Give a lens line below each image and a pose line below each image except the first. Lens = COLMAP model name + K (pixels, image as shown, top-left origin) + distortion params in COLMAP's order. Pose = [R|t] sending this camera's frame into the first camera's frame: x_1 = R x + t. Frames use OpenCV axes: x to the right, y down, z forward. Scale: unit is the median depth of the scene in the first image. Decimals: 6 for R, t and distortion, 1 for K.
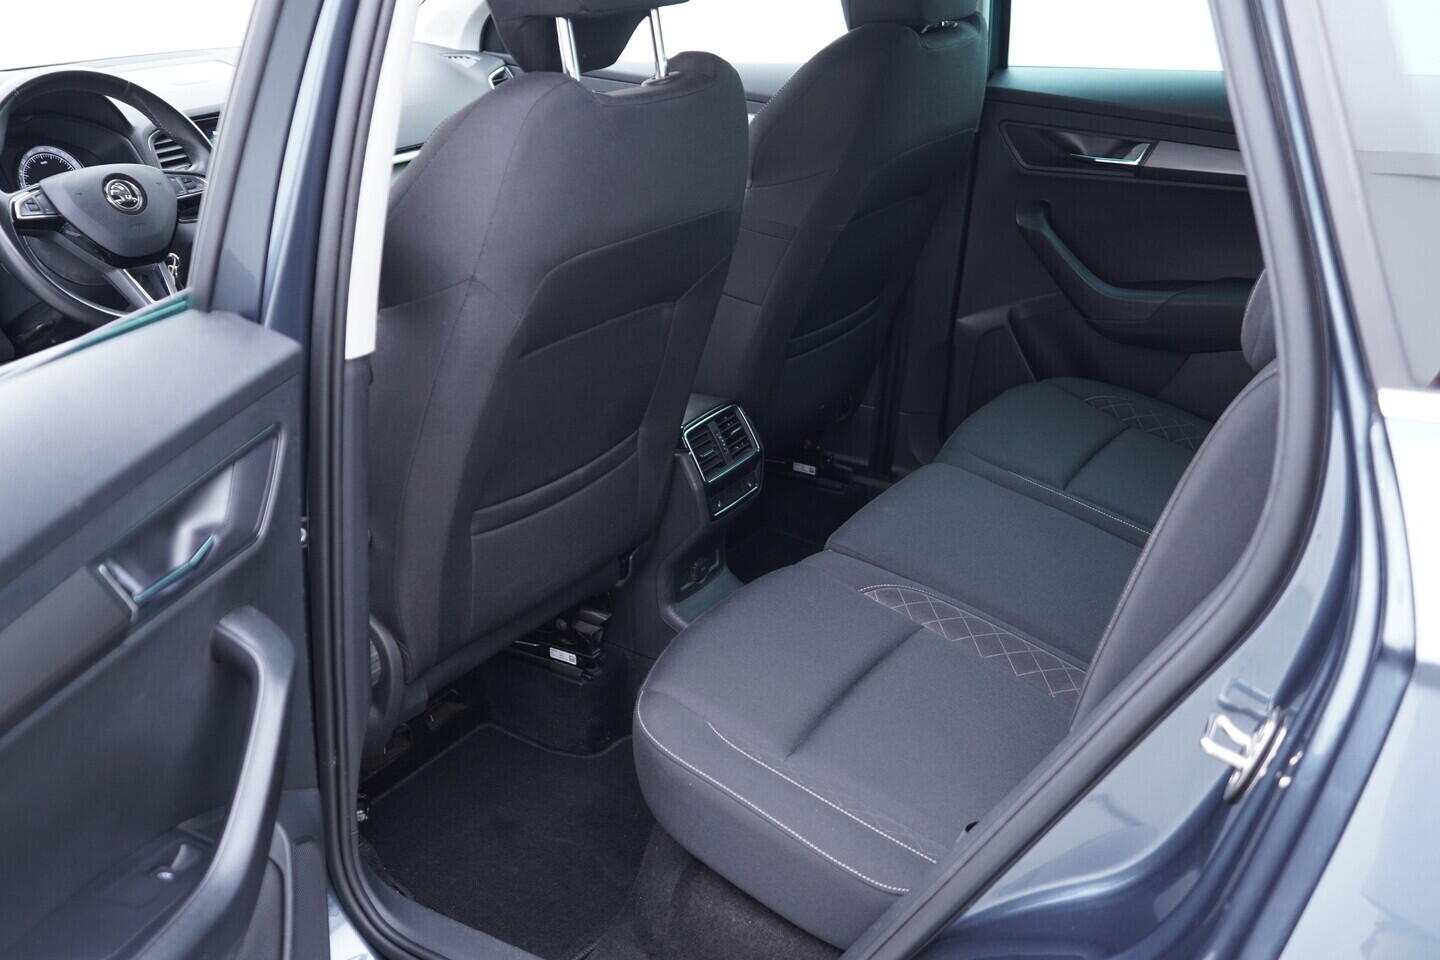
lens RADIAL K [[1470.3, 0, 718.5], [0, 1470.3, 478.0], [0, 0, 1]] dist [0.011740, 0.000000]
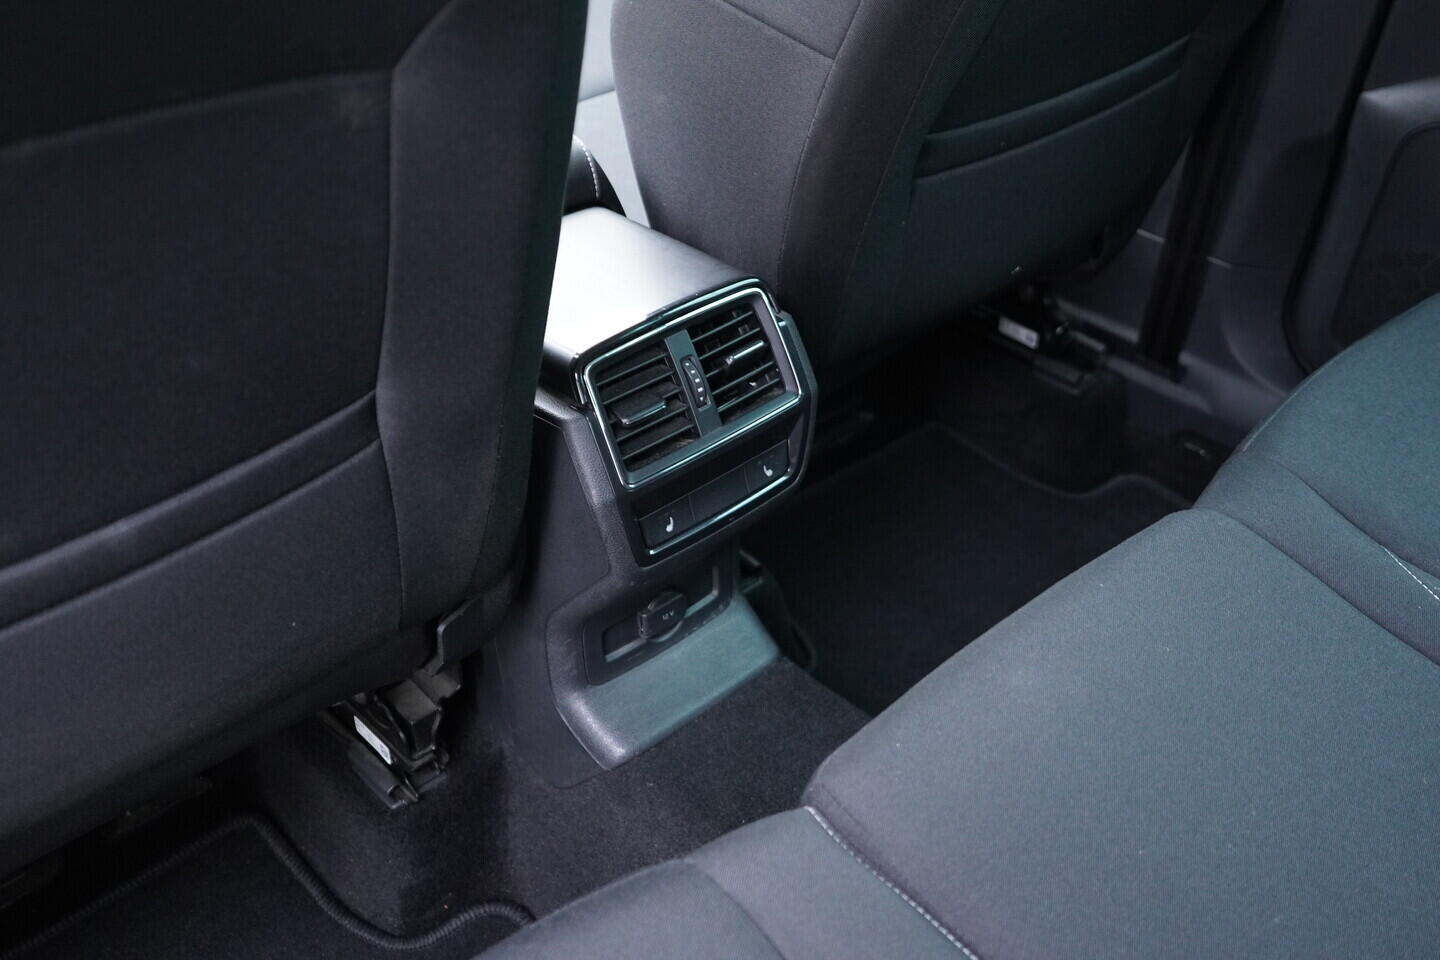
lens RADIAL K [[1470.3, 0, 718.0], [0, 1470.3, 481.5], [0, 0, 1]] dist [0.011740, 0.000000]
pose [[0.963497, 0.157526, -0.216470, 0.109287], [-0.103162, 0.964585, 0.242763, -0.104719], [0.247045, -0.211570, 0.945625, 0.610987]]
